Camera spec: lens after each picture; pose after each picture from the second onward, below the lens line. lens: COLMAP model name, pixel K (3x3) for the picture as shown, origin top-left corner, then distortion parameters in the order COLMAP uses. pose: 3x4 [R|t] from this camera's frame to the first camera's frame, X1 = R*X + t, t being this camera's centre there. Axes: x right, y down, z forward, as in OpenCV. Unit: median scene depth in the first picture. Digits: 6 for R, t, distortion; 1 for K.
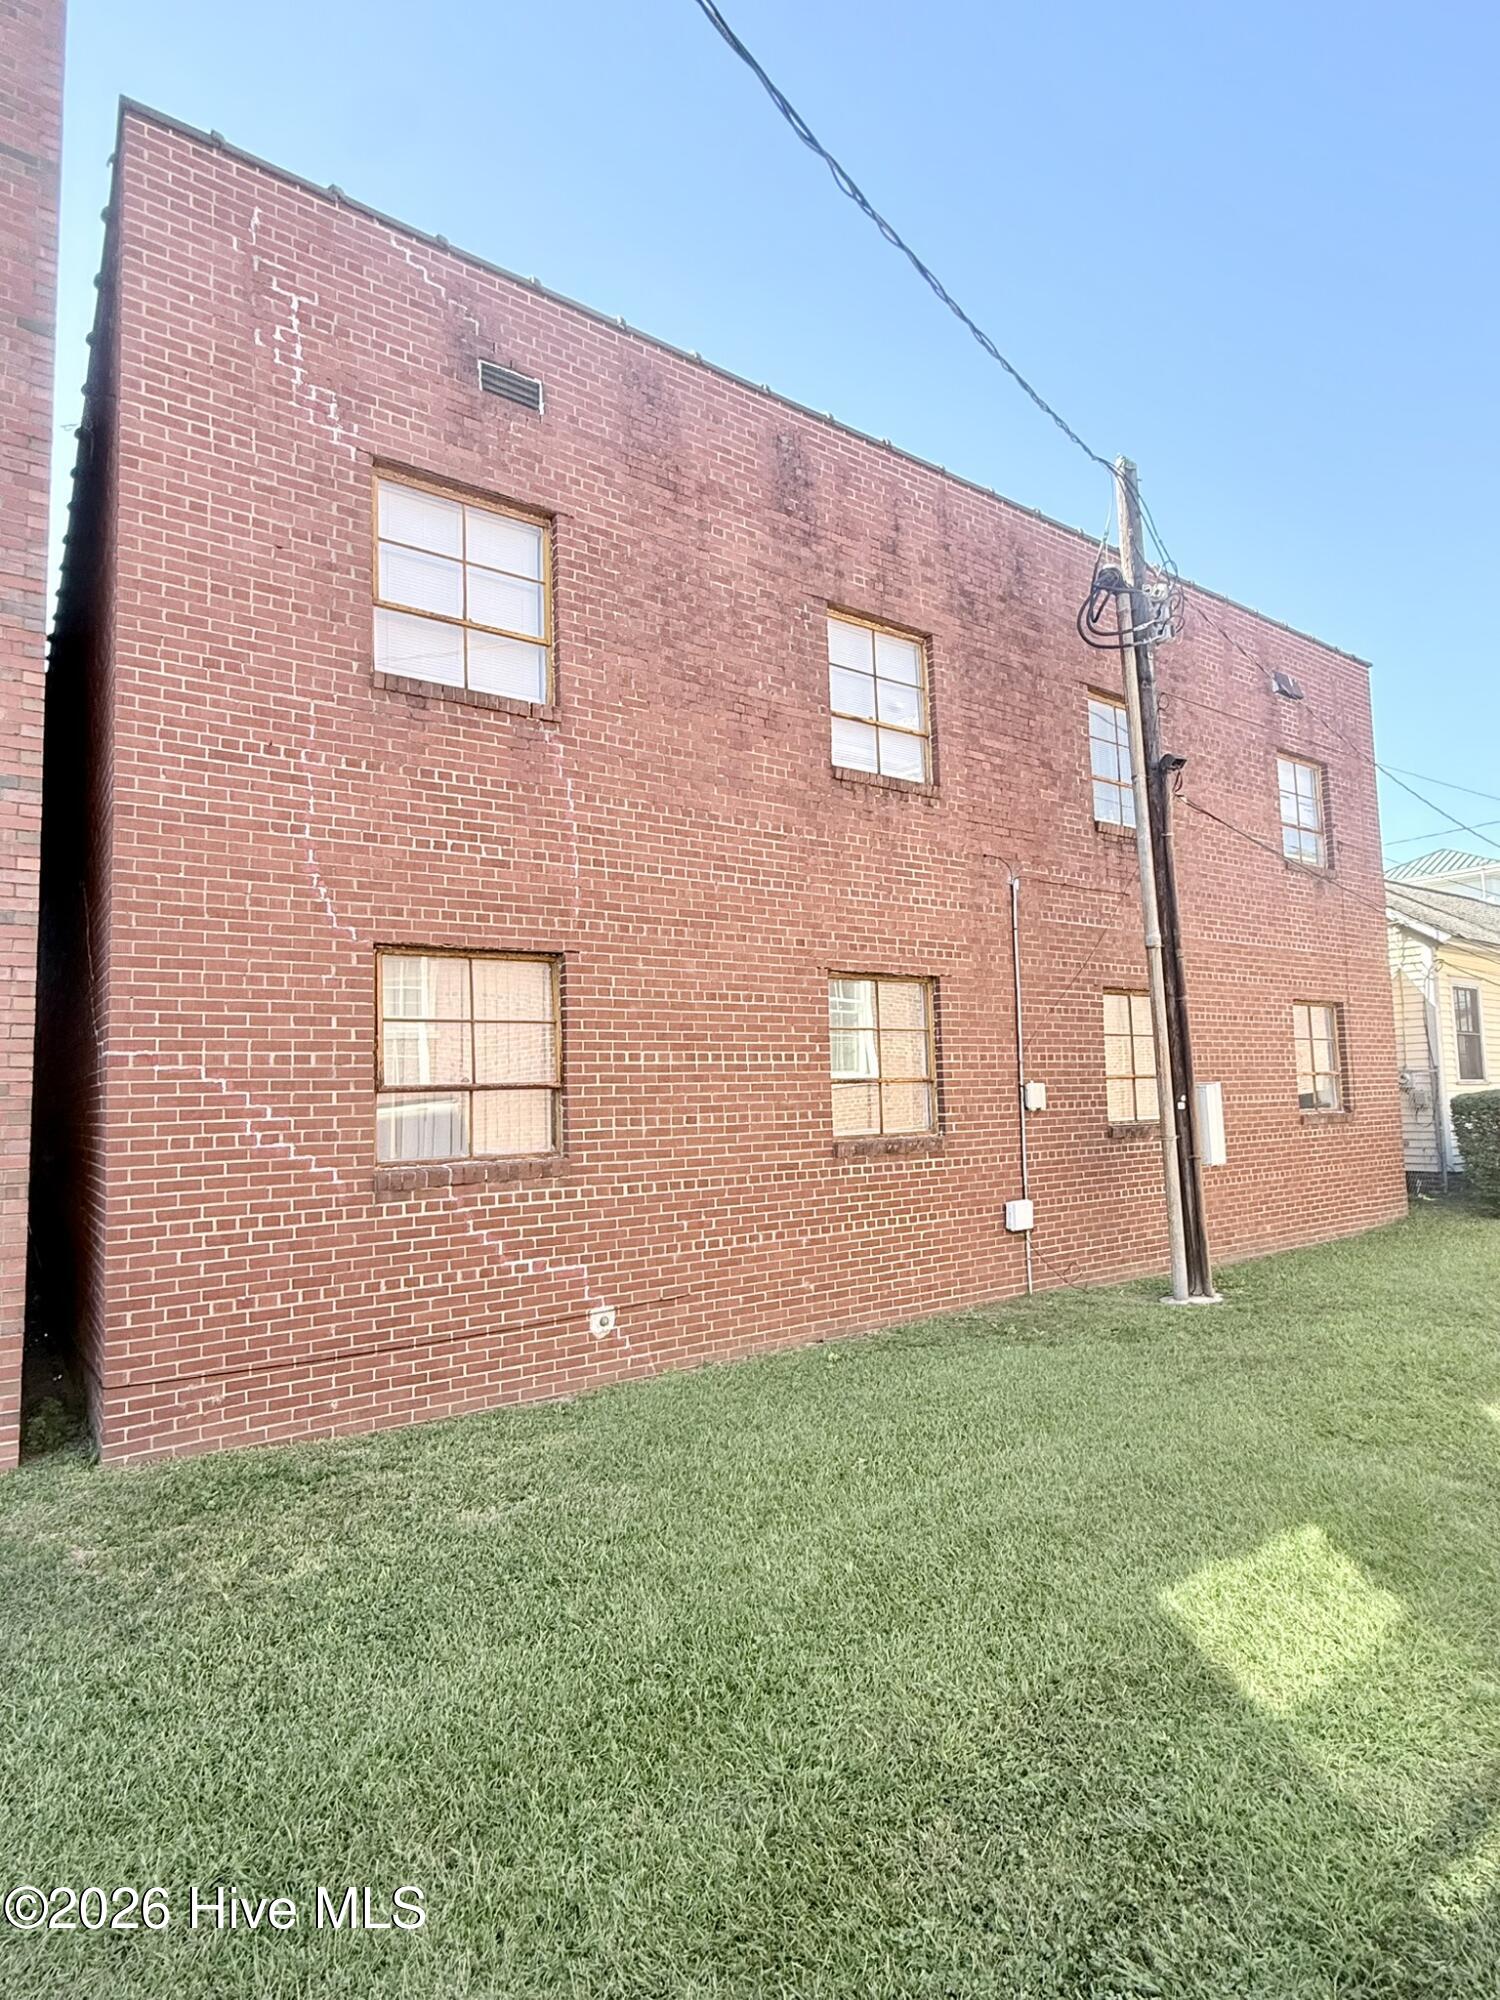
lens RADIAL K [[1038.5, 0, 785.9], [0, 1038.5, 1107.8], [0, 0, 1]] dist [-0.005174, 0.000372]
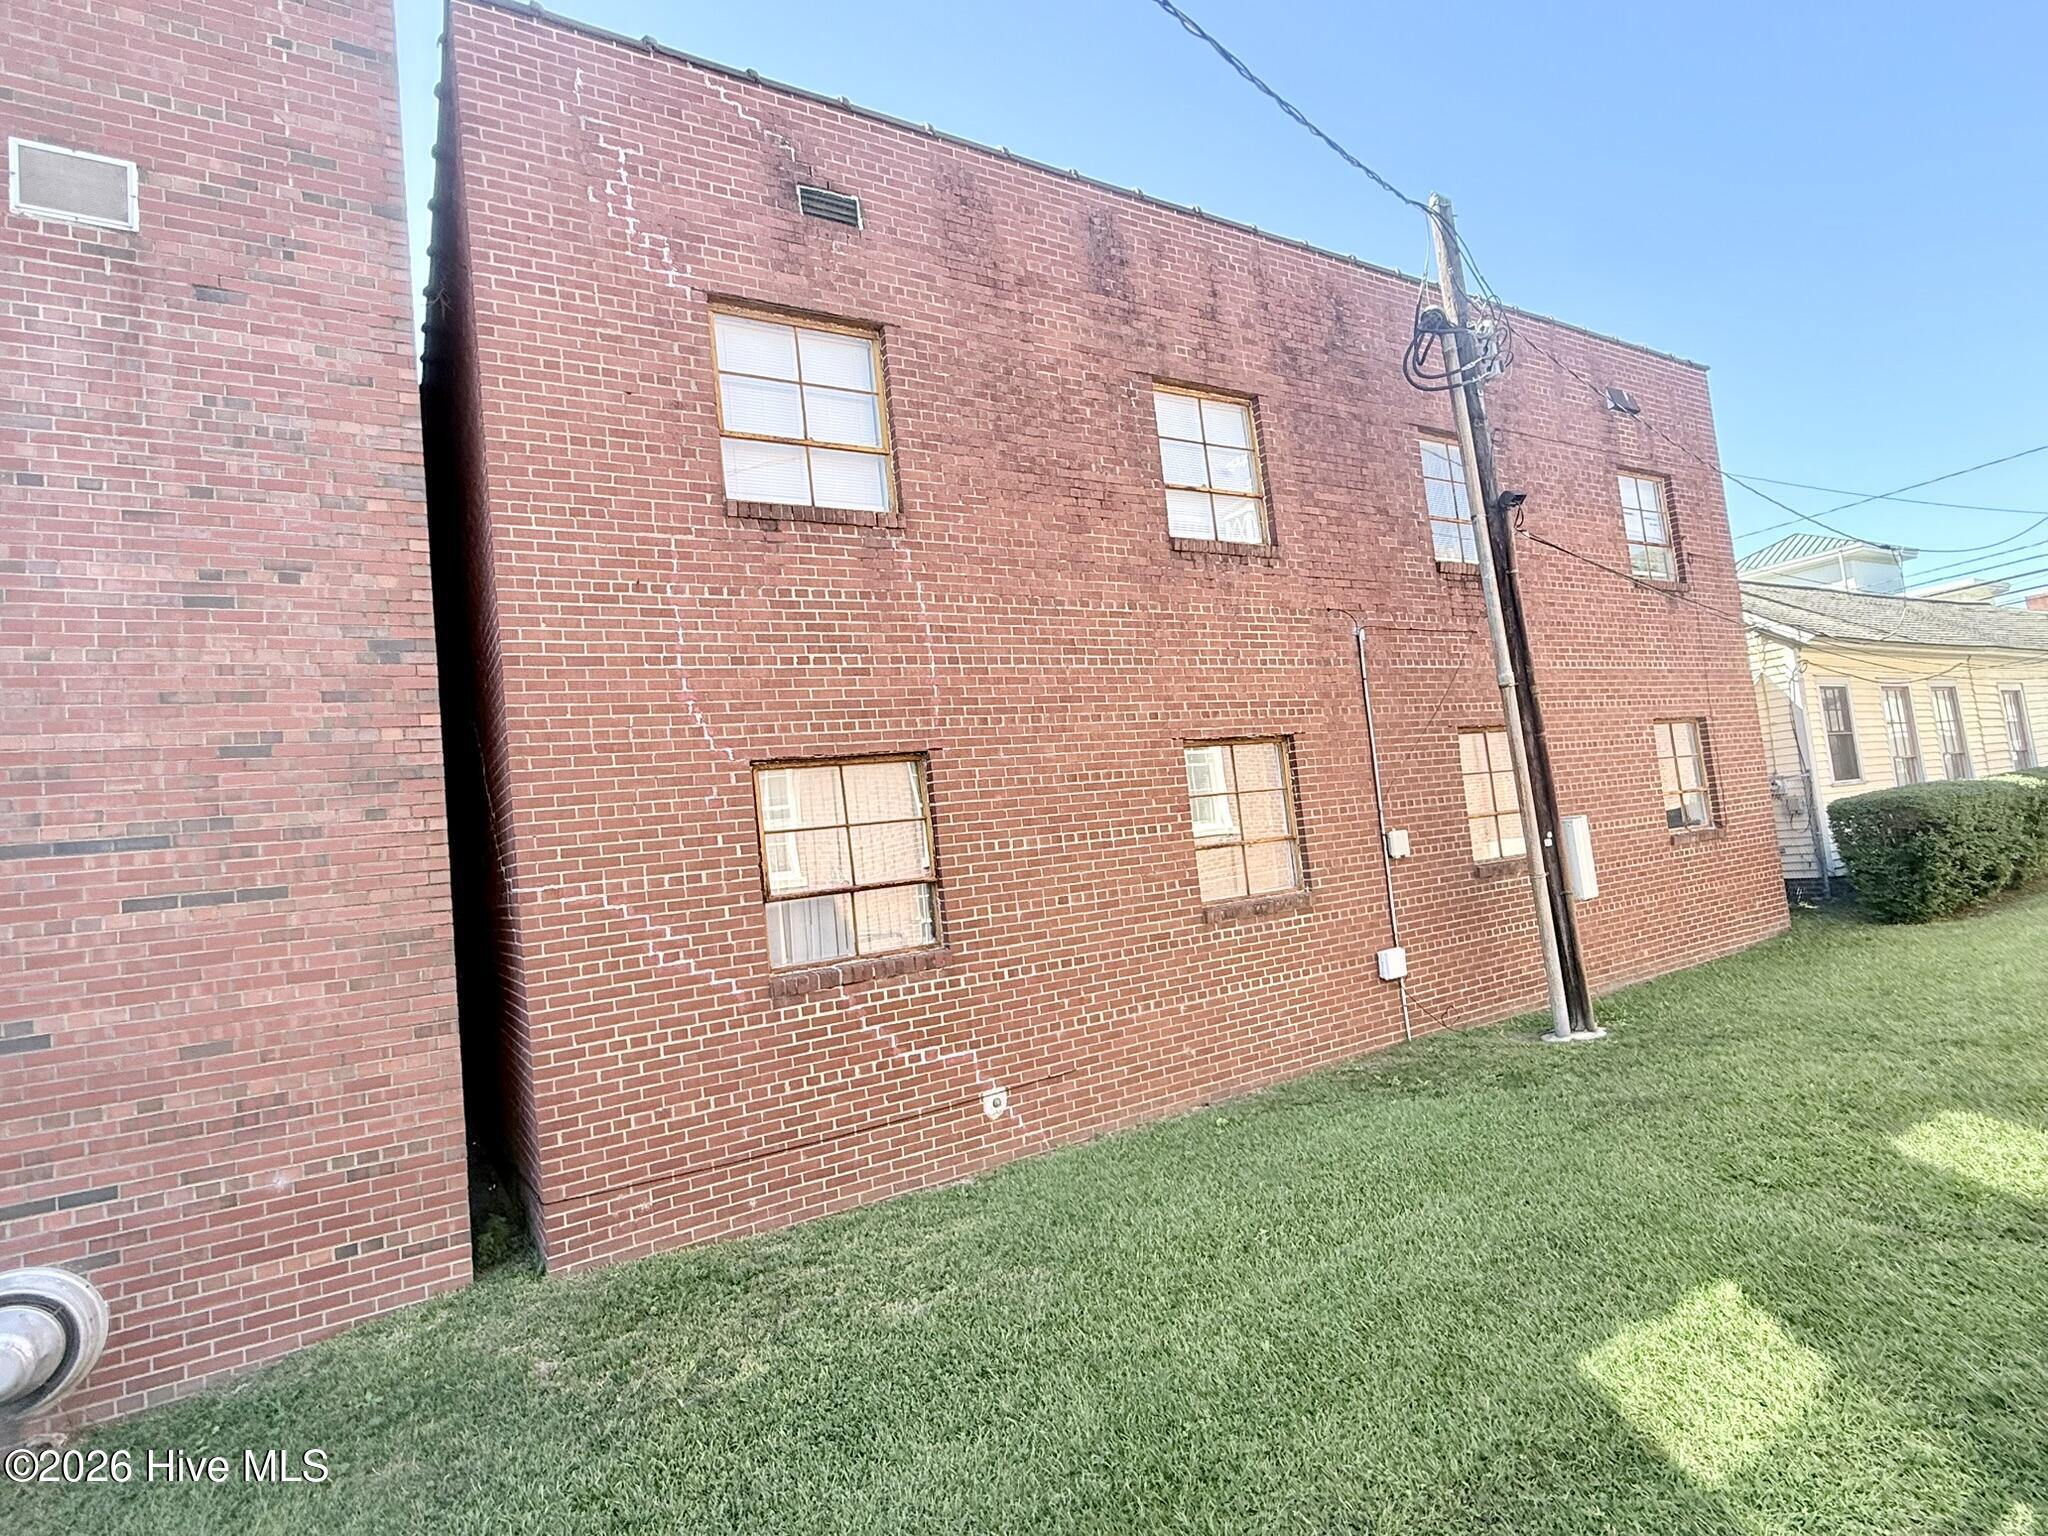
lens RADIAL K [[1063.5, 0, 1024.8], [0, 1063.5, 770.1], [0, 0, 1]] dist [-0.005174, 0.000372]
pose [[0.994567, -0.083042, -0.062767, -0.054289], [0.083853, 0.996424, 0.010396, -0.136042], [0.061679, -0.015603, 0.997974, -0.052661]]
